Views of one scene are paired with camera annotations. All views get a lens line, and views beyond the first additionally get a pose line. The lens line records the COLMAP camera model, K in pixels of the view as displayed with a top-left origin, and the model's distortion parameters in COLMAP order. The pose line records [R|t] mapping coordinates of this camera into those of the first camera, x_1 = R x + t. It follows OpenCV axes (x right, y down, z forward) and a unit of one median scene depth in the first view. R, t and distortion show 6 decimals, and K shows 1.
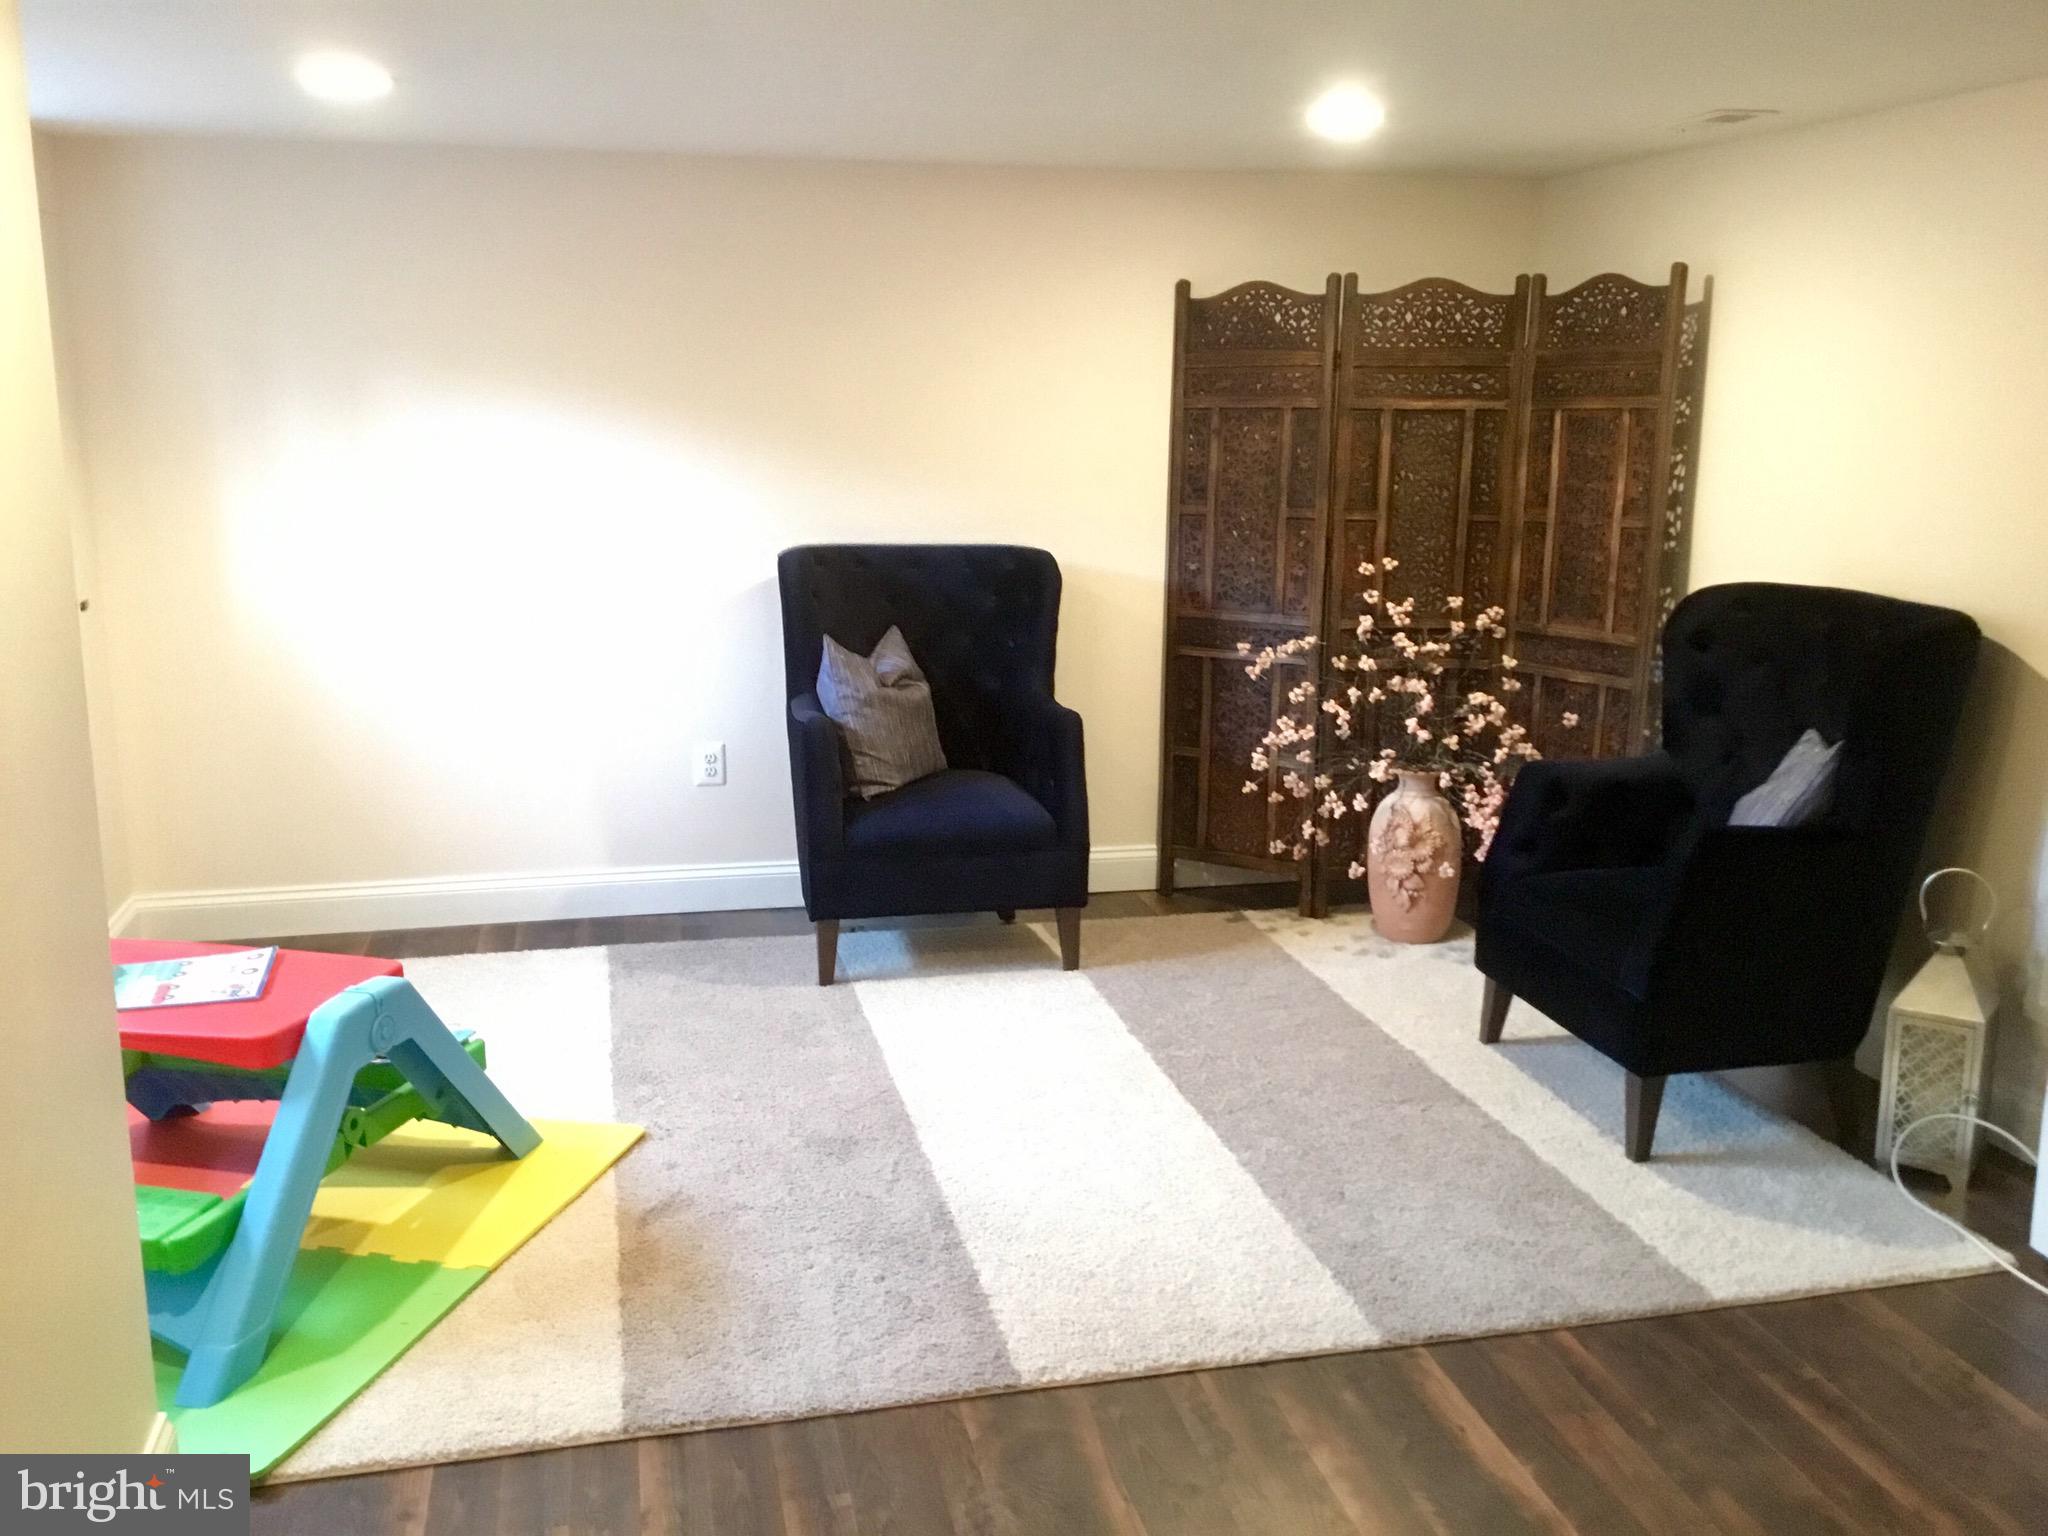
lens RADIAL K [[1841.2, 0, 1024.0], [0, 1841.2, 768.0], [0, 0, 1]] dist [0.133819, -0.241397]
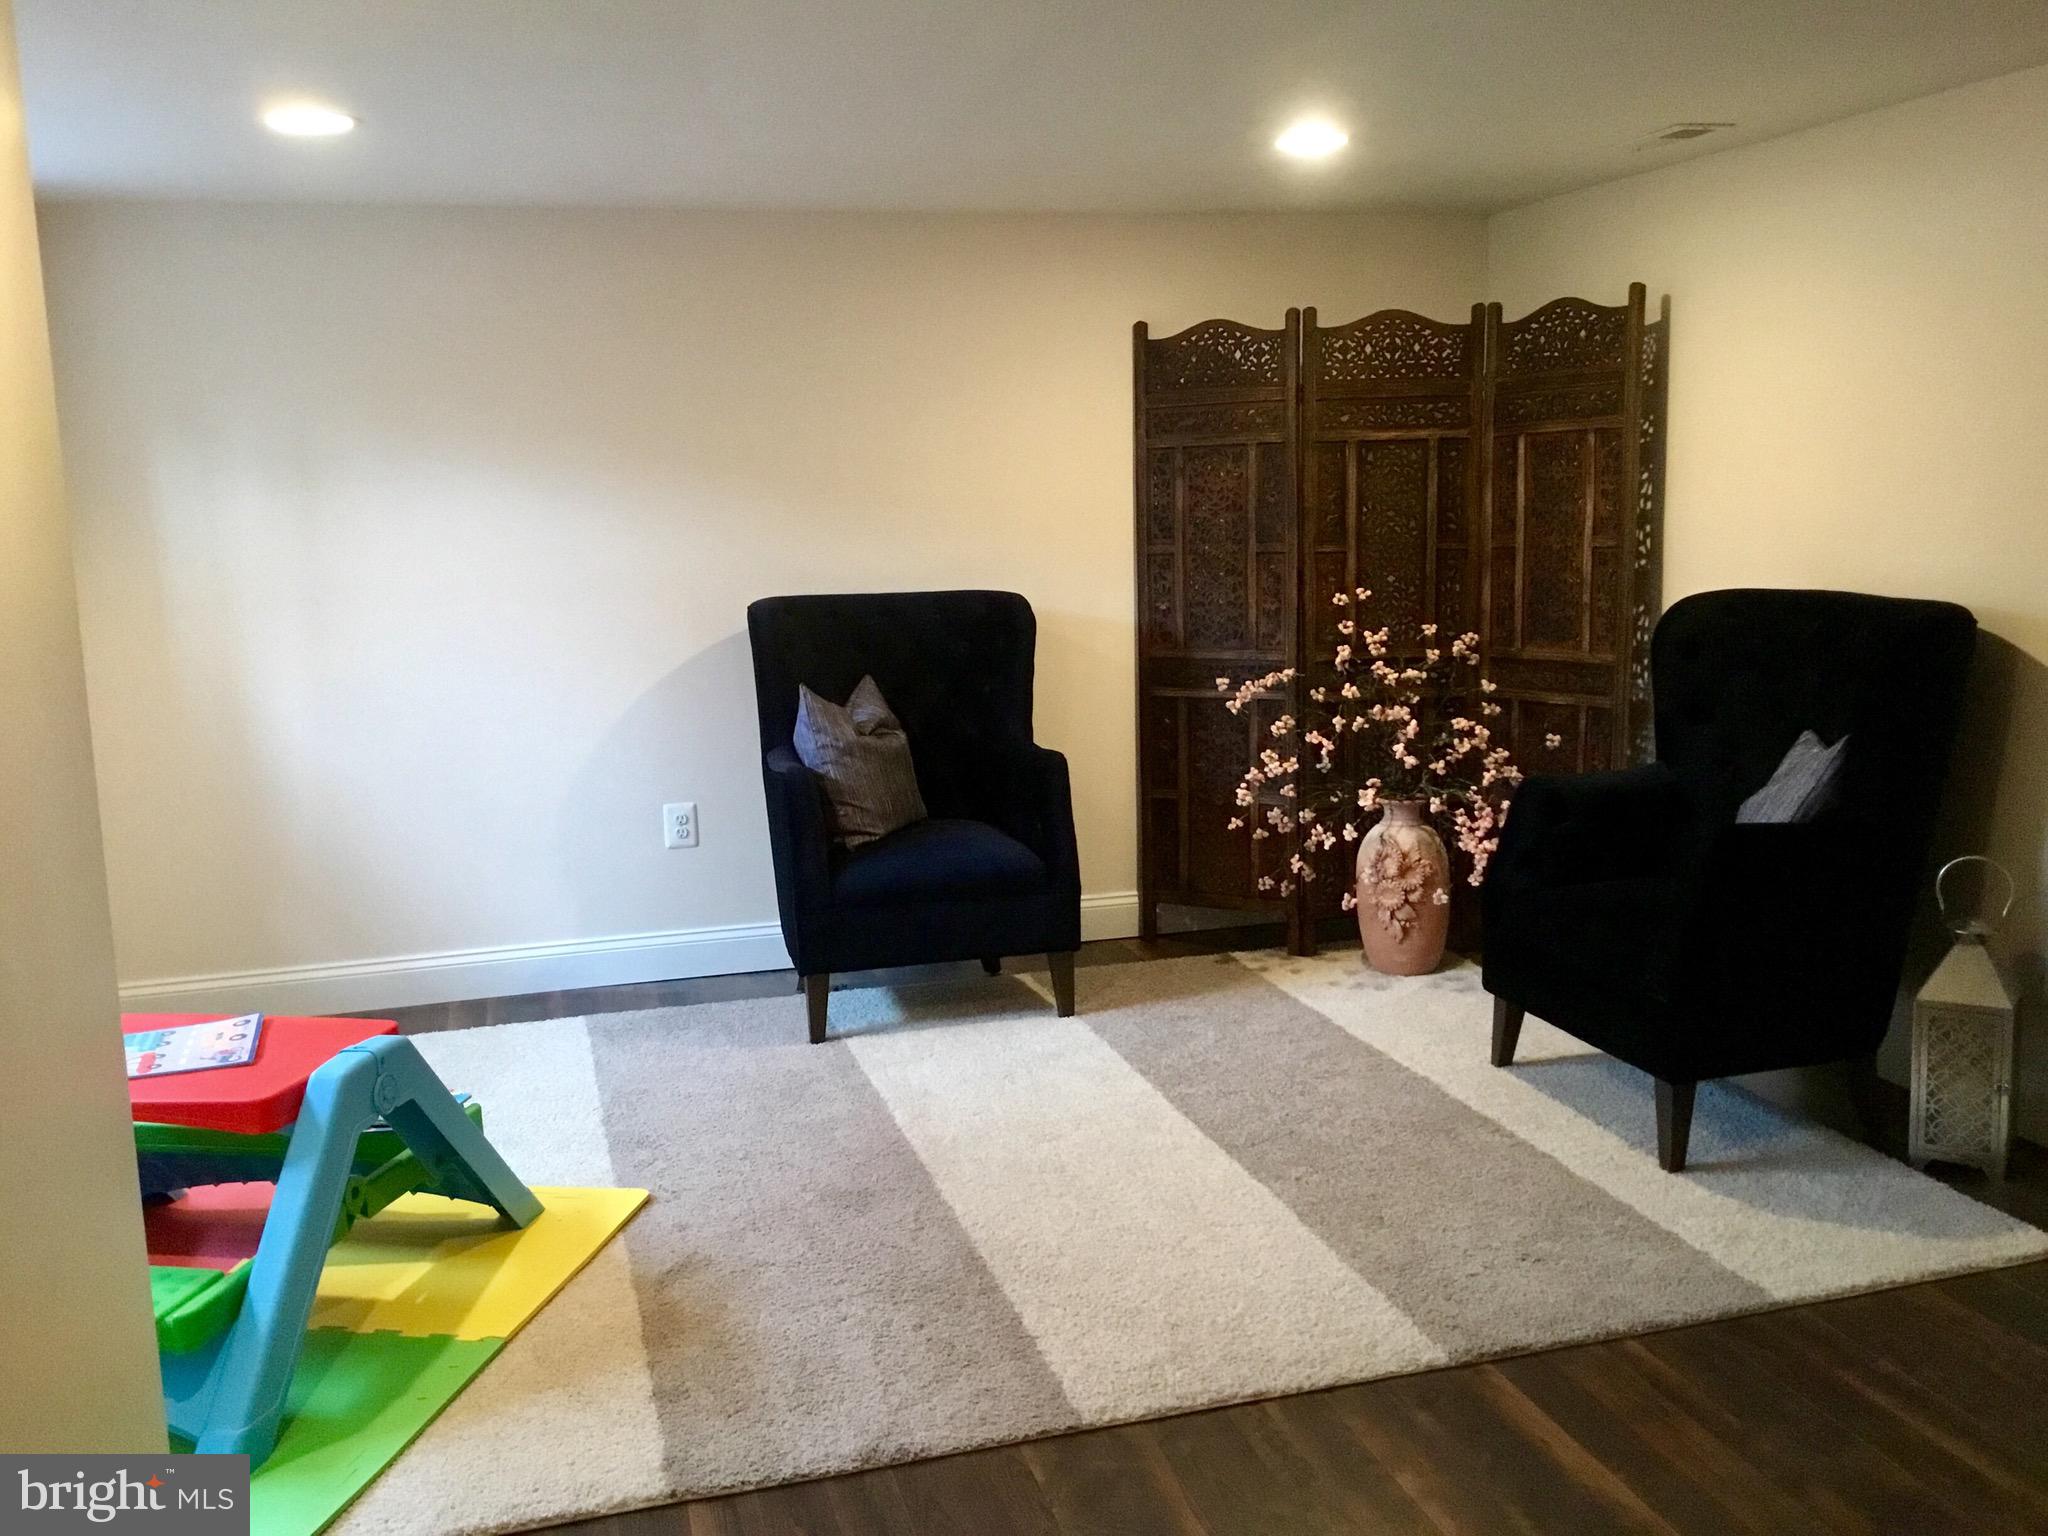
lens RADIAL K [[1846.3, 0, 1024.0], [0, 1846.3, 768.0], [0, 0, 1]] dist [0.128619, -0.229803]
pose [[0.998088, -0.042405, 0.044960, -0.041813], [0.044500, 0.997918, -0.046675, 0.027264], [-0.042887, 0.048587, 0.997898, 0.021335]]
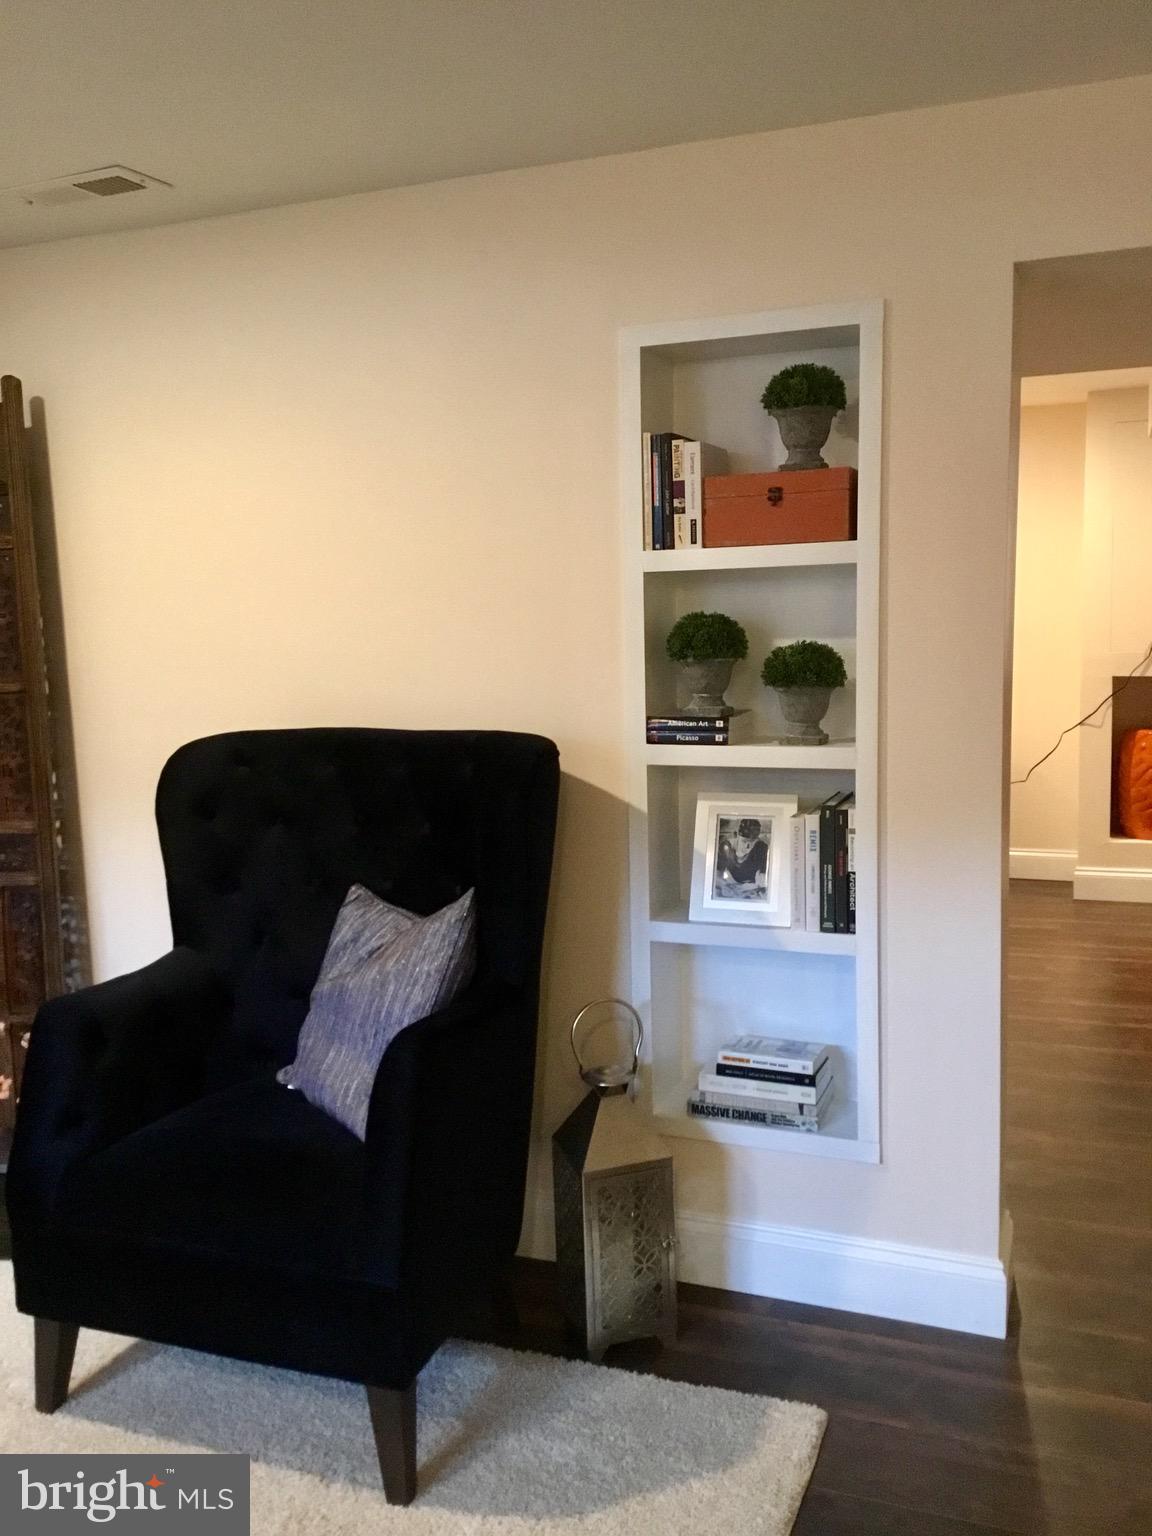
lens RADIAL K [[1384.8, 0, 576.0], [0, 1384.8, 768.0], [0, 0, 1]] dist [0.128619, -0.229803]
pose [[0.576196, -0.128809, 0.807097, -0.041642], [0.205142, 0.978684, 0.009740, -0.059295], [-0.791148, 0.159958, 0.590338, 0.515609]]
